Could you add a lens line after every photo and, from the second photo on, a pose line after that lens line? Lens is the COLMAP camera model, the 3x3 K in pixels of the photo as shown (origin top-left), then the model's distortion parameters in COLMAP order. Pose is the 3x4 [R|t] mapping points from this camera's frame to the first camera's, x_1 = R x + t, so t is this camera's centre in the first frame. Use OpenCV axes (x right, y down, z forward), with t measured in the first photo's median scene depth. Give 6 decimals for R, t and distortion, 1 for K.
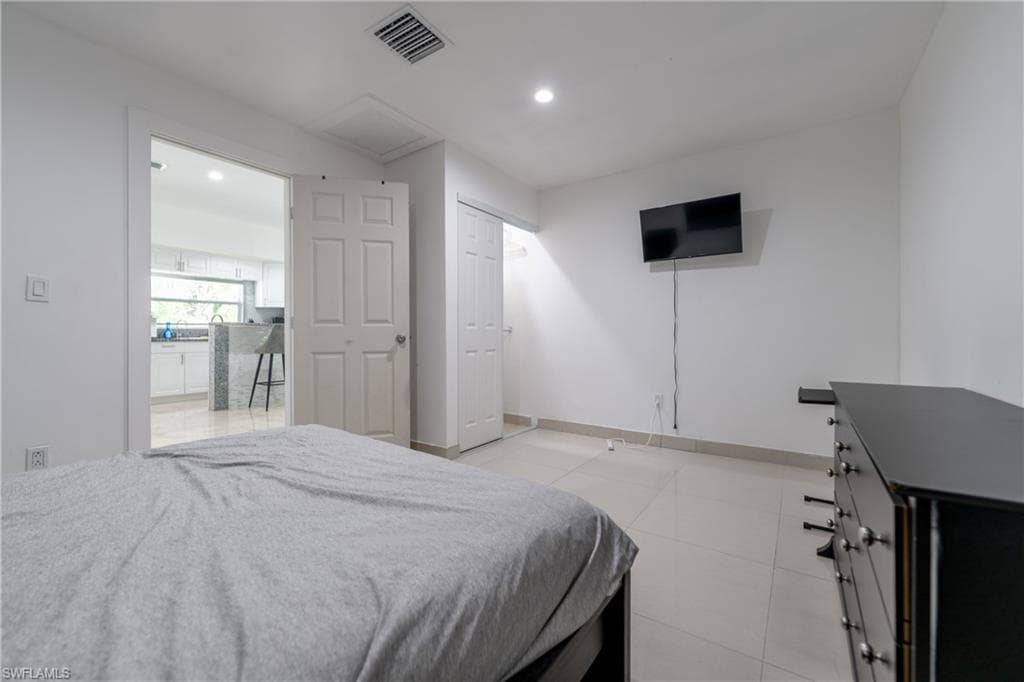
lens RADIAL K [[423.2, 0, 507.1], [0, 423.2, 334.8], [0, 0, 1]] dist [0.000607, 0.000003]
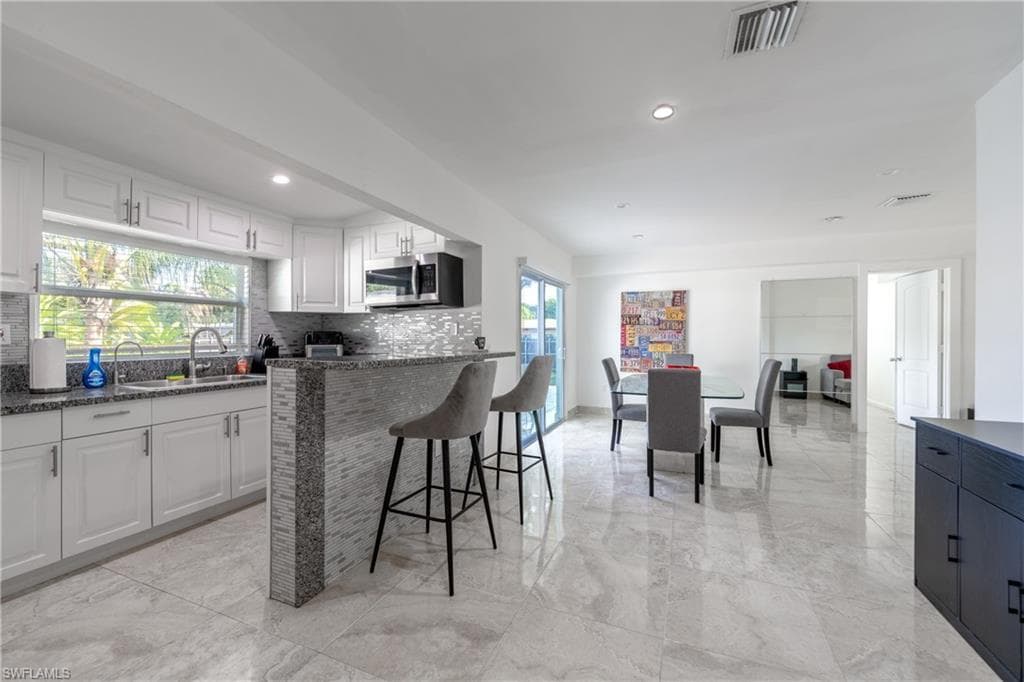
lens RADIAL K [[414.9, 0, 512.0], [0, 414.9, 341.0], [0, 0, 1]] dist [-0.002914, -0.000279]
pose [[0.976943, -0.003508, 0.213471, -0.490637], [0.001055, 0.999932, 0.011608, -0.040541], [-0.213497, -0.011115, 0.976880, 0.521285]]
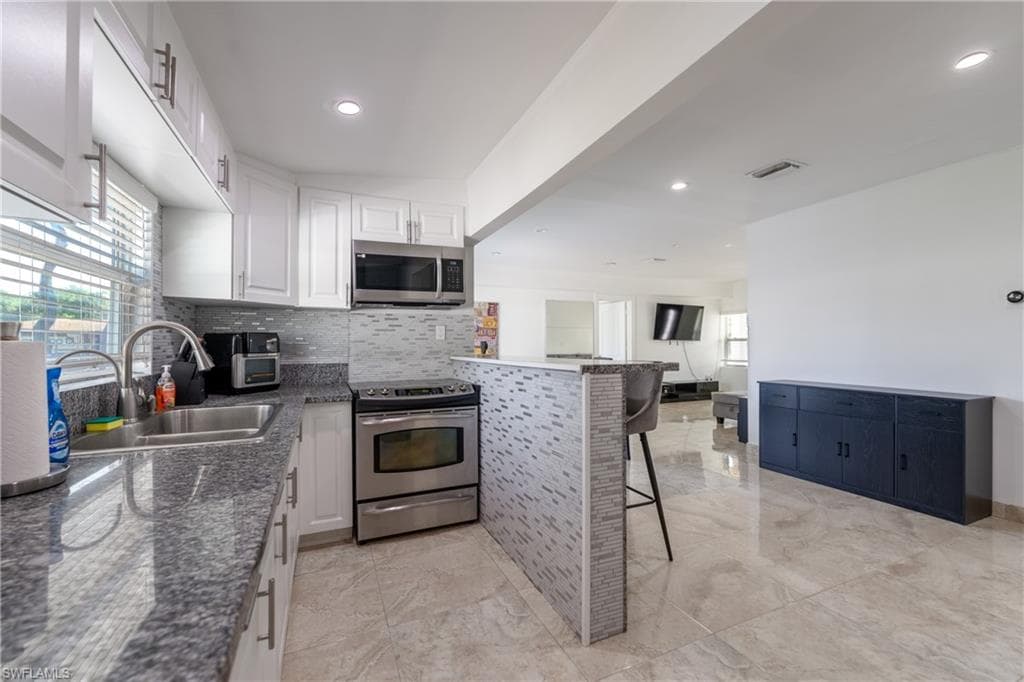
lens RADIAL K [[414.9, 0, 512.0], [0, 414.9, 341.0], [0, 0, 1]] dist [-0.002914, -0.000279]
pose [[0.512077, 0.001474, 0.858938, -0.838077], [0.001510, 0.999995, -0.002616, -0.038642], [-0.858938, 0.002637, 0.512073, 0.755251]]
